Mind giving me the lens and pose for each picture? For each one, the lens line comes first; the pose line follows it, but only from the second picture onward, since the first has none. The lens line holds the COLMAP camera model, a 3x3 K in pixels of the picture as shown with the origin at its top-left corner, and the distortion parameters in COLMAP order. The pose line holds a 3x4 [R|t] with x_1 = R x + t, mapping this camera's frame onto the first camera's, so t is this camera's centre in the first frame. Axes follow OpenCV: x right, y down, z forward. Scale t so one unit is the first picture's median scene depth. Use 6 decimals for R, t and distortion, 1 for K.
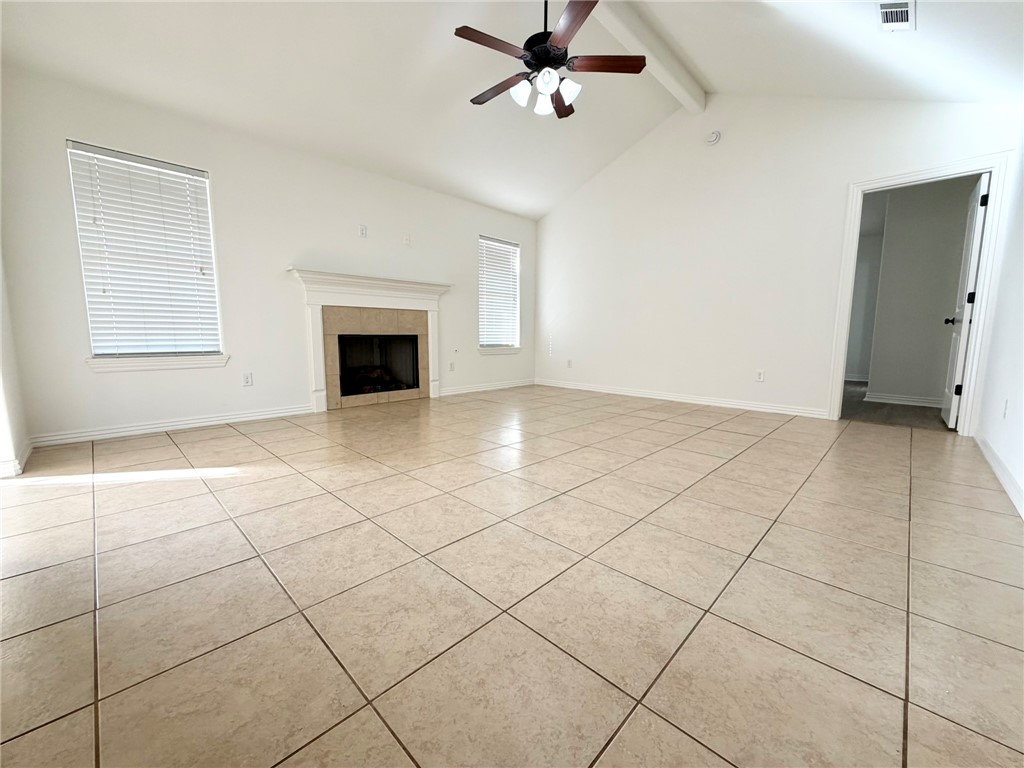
lens RADIAL K [[407.7, 0, 511.8], [0, 407.7, 384.0], [0, 0, 1]] dist [0.001078, 0.000489]
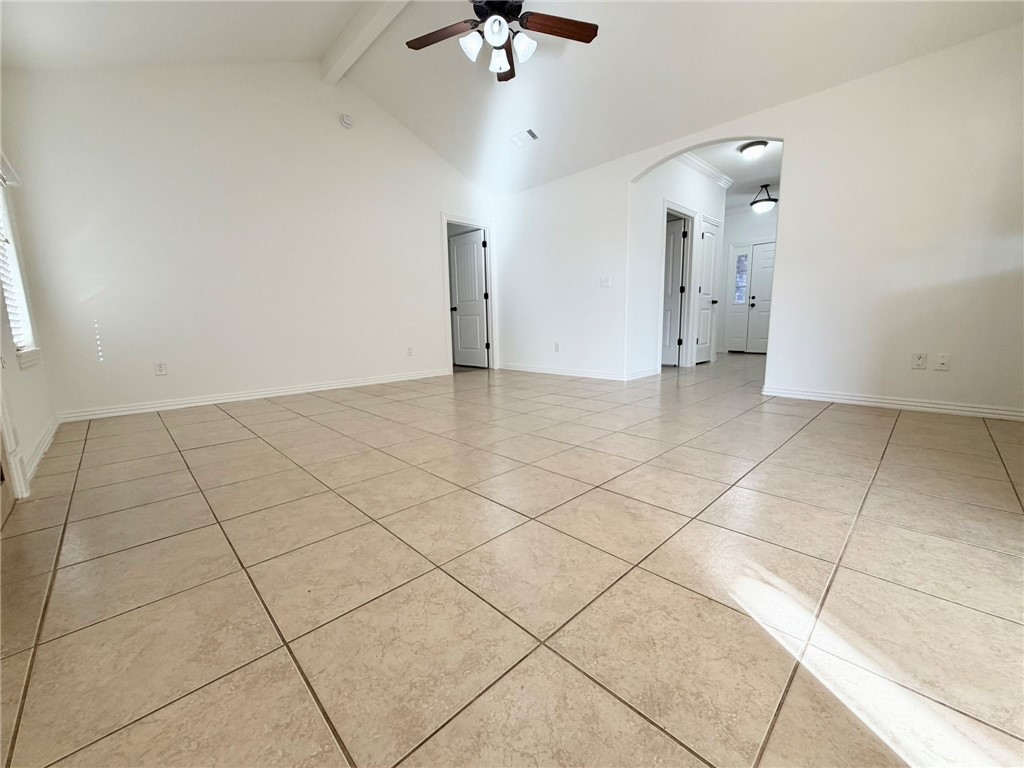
lens RADIAL K [[407.7, 0, 511.6], [0, 407.7, 384.3], [0, 0, 1]] dist [0.001078, 0.000489]
pose [[0.029291, -0.159739, 0.986725, -1.170940], [0.142385, 0.977749, 0.154059, -0.129937], [-0.989378, 0.135982, 0.051384, 1.275290]]
